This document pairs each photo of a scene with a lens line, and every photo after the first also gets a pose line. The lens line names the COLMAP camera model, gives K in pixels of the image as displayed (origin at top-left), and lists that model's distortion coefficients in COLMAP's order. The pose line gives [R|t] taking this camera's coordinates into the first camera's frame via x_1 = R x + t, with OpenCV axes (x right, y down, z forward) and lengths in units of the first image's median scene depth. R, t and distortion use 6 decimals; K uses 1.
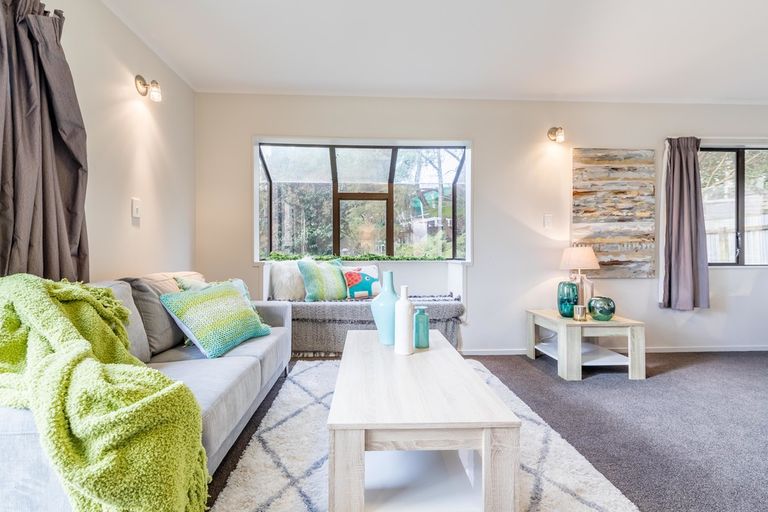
lens RADIAL K [[344.9, 0, 382.1], [0, 344.9, 254.4], [0, 0, 1]] dist [-0.002357, -0.000420]
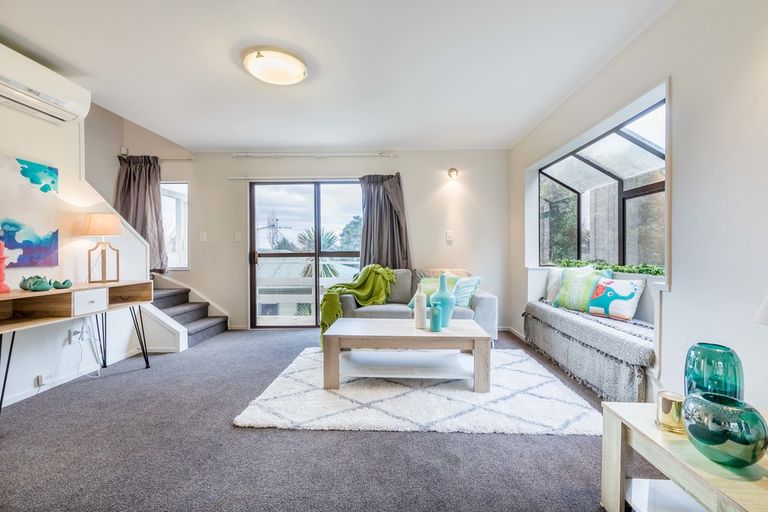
lens RADIAL K [[344.9, 0, 384.1], [0, 344.9, 253.4], [0, 0, 1]] dist [-0.002357, -0.000420]
pose [[-0.097328, 0.010692, -0.995195, 0.951439], [-0.008284, 0.999899, 0.011552, -0.038832], [0.995218, 0.009369, -0.097230, 0.592596]]
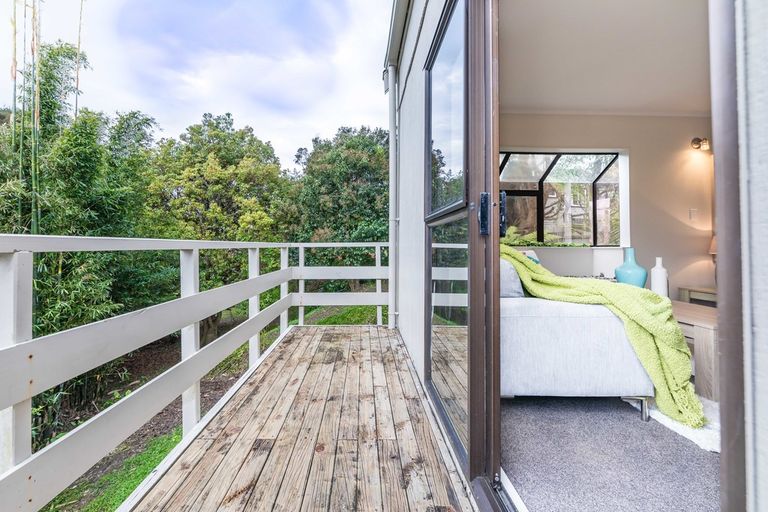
lens RADIAL K [[344.9, 0, 374.6], [0, 344.9, 243.5], [0, 0, 1]] dist [-0.002357, -0.000420]
pose [[0.999818, 0.008843, -0.016894, -0.588755], [-0.009127, 0.999818, -0.016768, 0.035172], [0.016743, 0.016919, 0.999717, -0.220982]]
